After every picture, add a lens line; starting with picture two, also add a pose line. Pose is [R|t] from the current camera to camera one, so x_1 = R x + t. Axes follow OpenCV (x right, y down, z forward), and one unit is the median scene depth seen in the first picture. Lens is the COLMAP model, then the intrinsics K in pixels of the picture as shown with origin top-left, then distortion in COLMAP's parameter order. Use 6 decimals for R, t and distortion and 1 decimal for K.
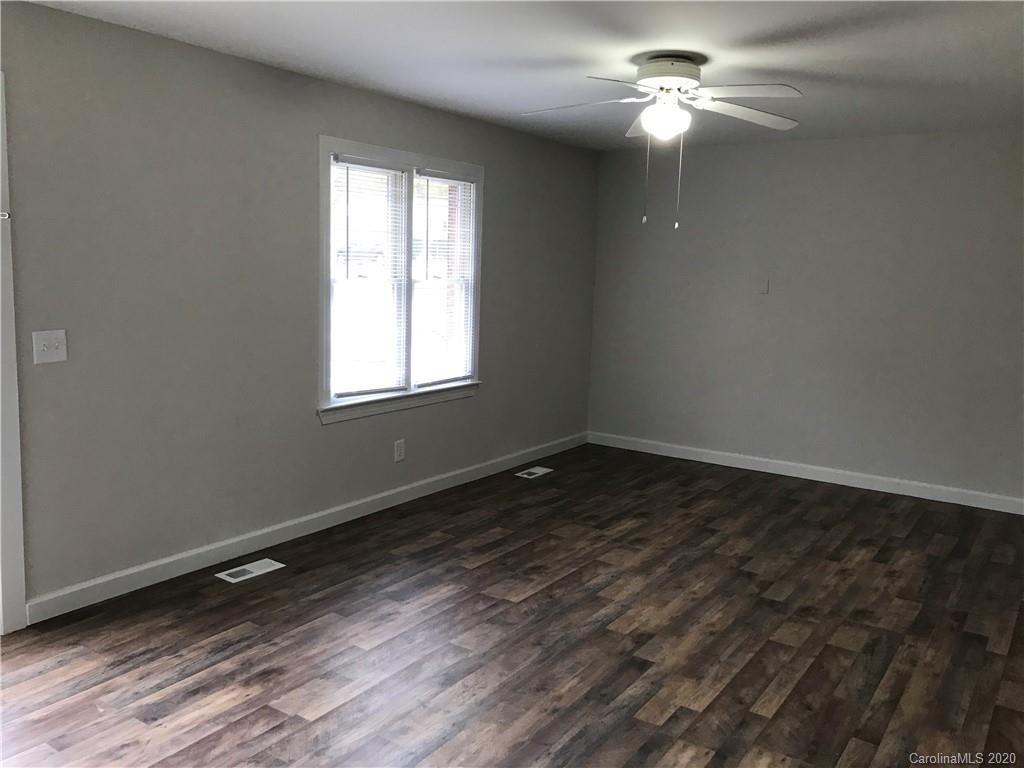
lens RADIAL K [[851.0, 0, 509.3], [0, 851.0, 375.4], [0, 0, 1]] dist [0.004790, 0.017690]
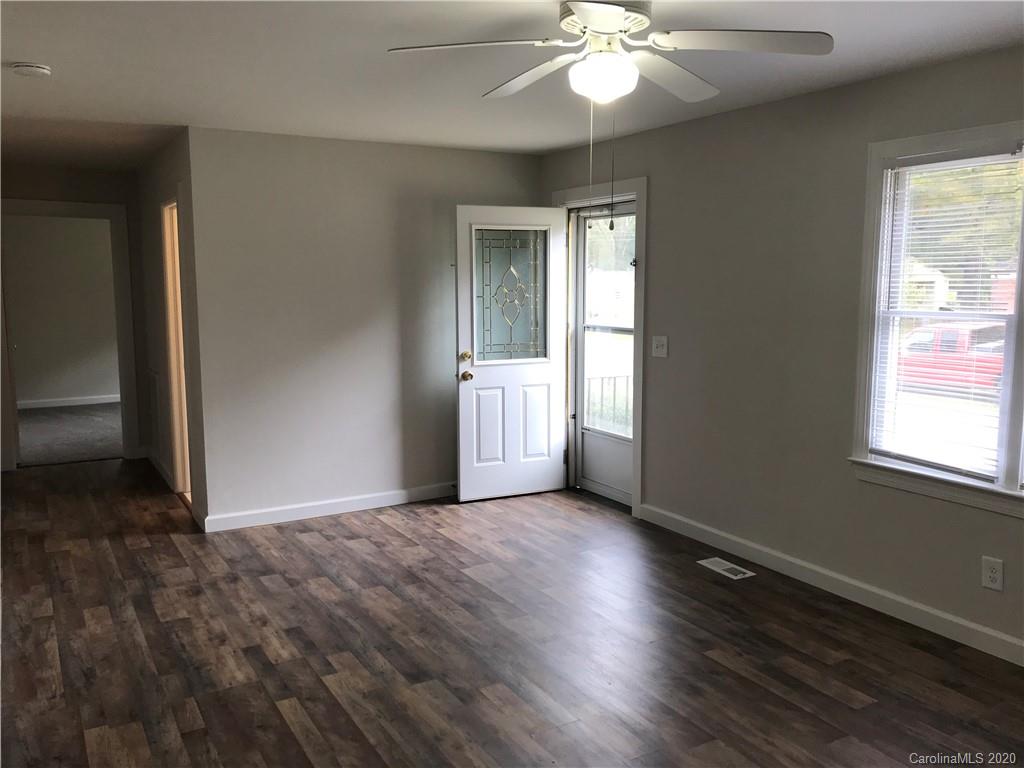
lens RADIAL K [[881.4, 0, 513.2], [0, 881.4, 353.4], [0, 0, 1]] dist [0.025239, 0.007776]
pose [[-0.438071, 0.052208, -0.897423, 1.026119], [-0.132330, 0.983691, 0.121823, -0.181964], [0.889147, 0.172123, -0.424018, 1.481343]]
